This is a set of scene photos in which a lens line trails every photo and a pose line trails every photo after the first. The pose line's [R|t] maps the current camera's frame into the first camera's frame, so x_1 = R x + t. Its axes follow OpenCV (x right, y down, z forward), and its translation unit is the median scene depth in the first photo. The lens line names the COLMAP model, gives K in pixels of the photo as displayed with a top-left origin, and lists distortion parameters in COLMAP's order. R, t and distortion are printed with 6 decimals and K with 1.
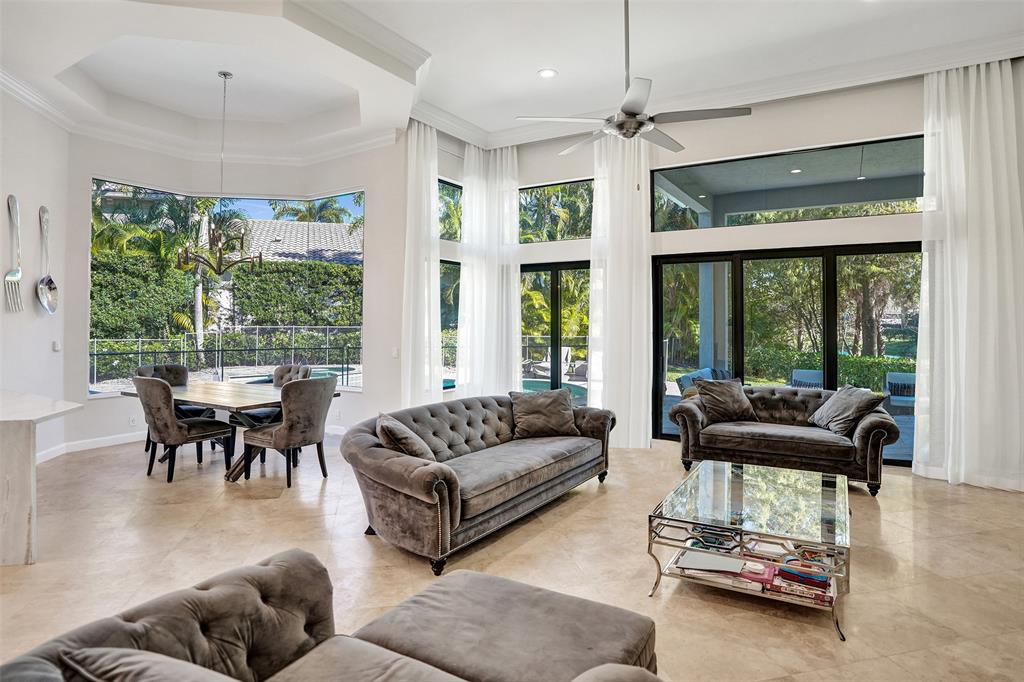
lens RADIAL K [[567.1, 0, 497.6], [0, 567.1, 306.4], [0, 0, 1]] dist [-0.041548, 0.013546]
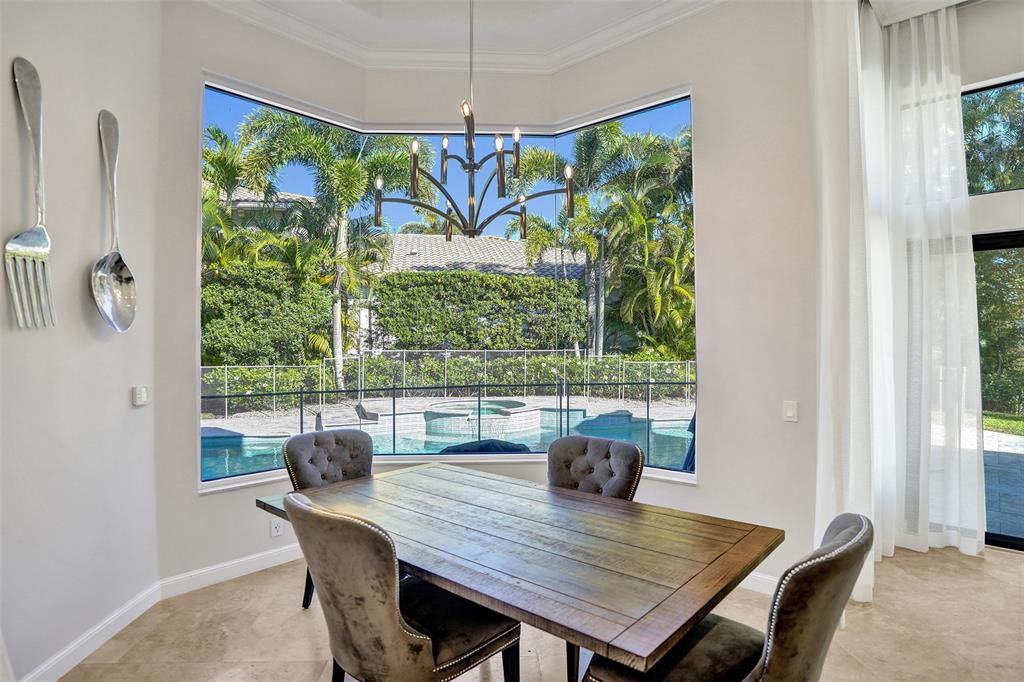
lens RADIAL K [[567.1, 0, 504.7], [0, 567.1, 333.9], [0, 0, 1]] dist [-0.041548, 0.013546]
pose [[0.985086, -0.005044, -0.171988, -0.145646], [0.006789, 0.999931, 0.009556, 0.004659], [0.171928, -0.010581, 0.985053, 0.214557]]
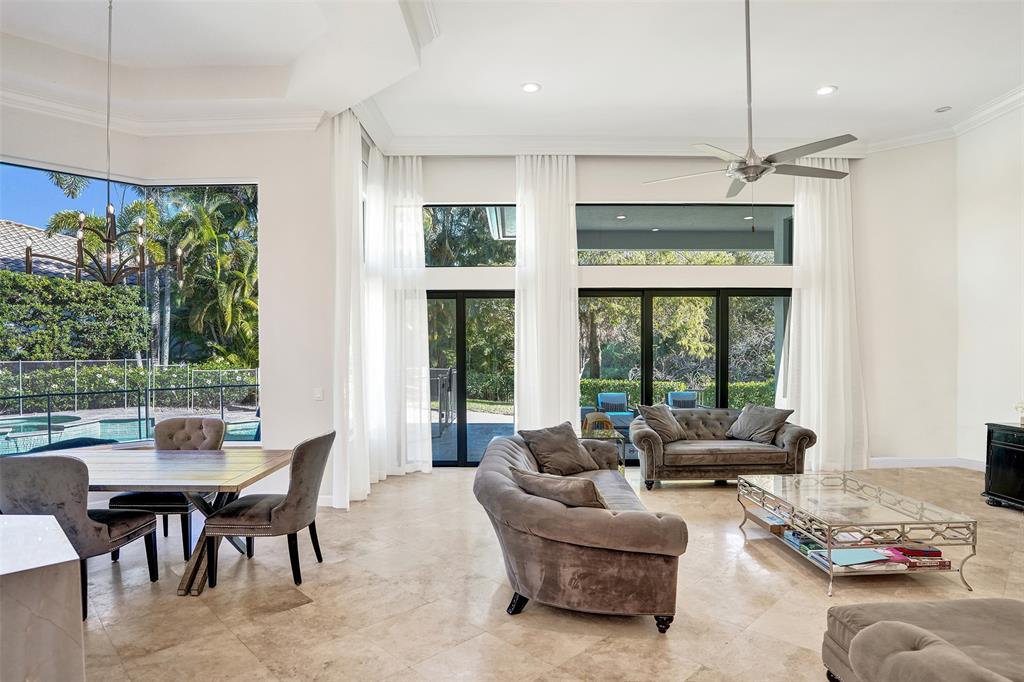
lens RADIAL K [[567.1, 0, 509.4], [0, 567.1, 344.8], [0, 0, 1]] dist [-0.041548, 0.013546]
pose [[0.847256, -0.002572, 0.531178, -0.162478], [-0.006589, 0.999860, 0.015351, -0.000504], [-0.531144, -0.016506, 0.847121, 0.082878]]
